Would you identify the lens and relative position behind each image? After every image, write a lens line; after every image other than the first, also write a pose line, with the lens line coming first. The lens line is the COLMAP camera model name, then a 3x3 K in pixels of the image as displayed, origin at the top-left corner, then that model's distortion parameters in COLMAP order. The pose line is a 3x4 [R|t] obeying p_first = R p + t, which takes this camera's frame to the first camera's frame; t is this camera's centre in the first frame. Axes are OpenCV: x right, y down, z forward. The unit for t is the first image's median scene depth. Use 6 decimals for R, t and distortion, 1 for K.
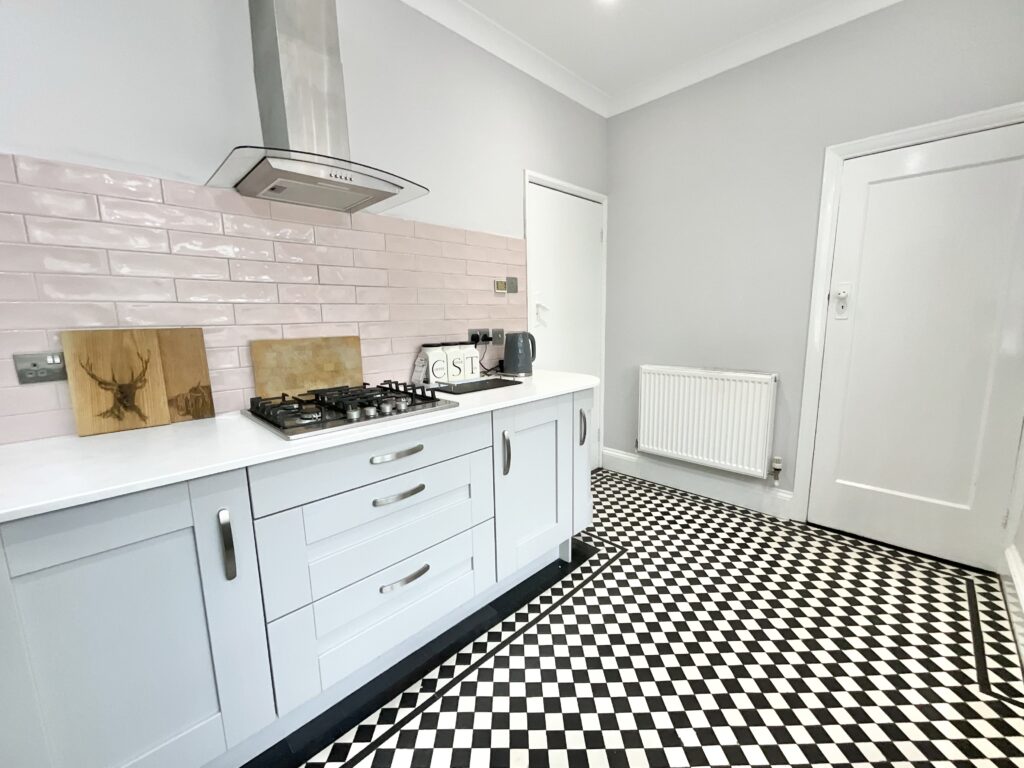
lens RADIAL K [[413.1, 0, 510.4], [0, 413.1, 386.0], [0, 0, 1]] dist [-0.001928, -0.000301]
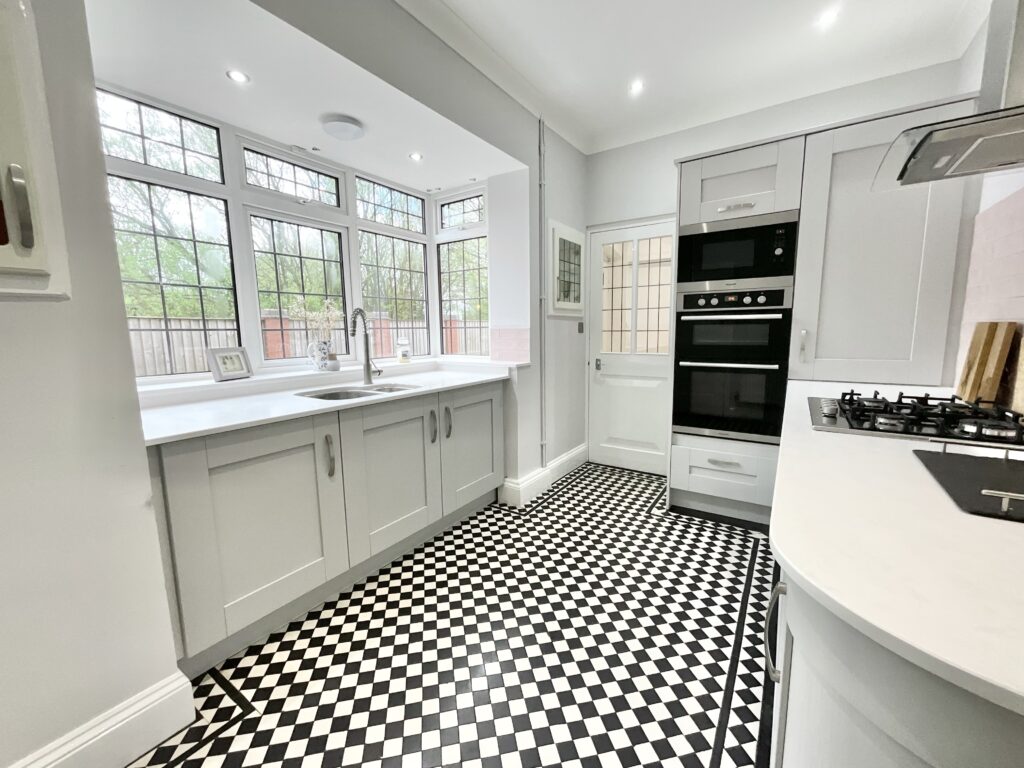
lens RADIAL K [[416.7, 0, 513.7], [0, 416.7, 384.2], [0, 0, 1]] dist [0.000746, 0.000217]
pose [[-0.979650, 0.064323, -0.190129, 0.508389], [0.004997, 0.954781, 0.297269, -0.230671], [0.200652, 0.290270, -0.935672, 1.393760]]
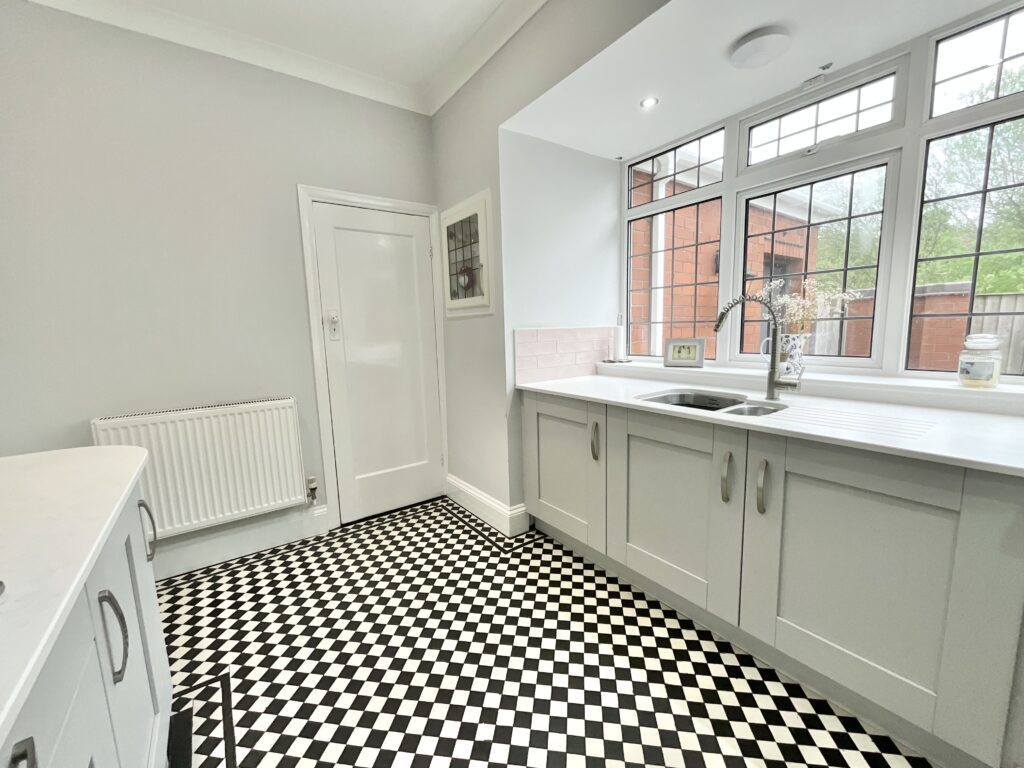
lens RADIAL K [[416.7, 0, 513.7], [0, 416.7, 384.2], [0, 0, 1]] dist [0.000746, 0.000217]
pose [[0.157846, -0.112212, 0.981067, -0.335855], [0.189475, 0.978503, 0.081434, -0.051524], [-0.969115, 0.173034, 0.175714, 0.414599]]
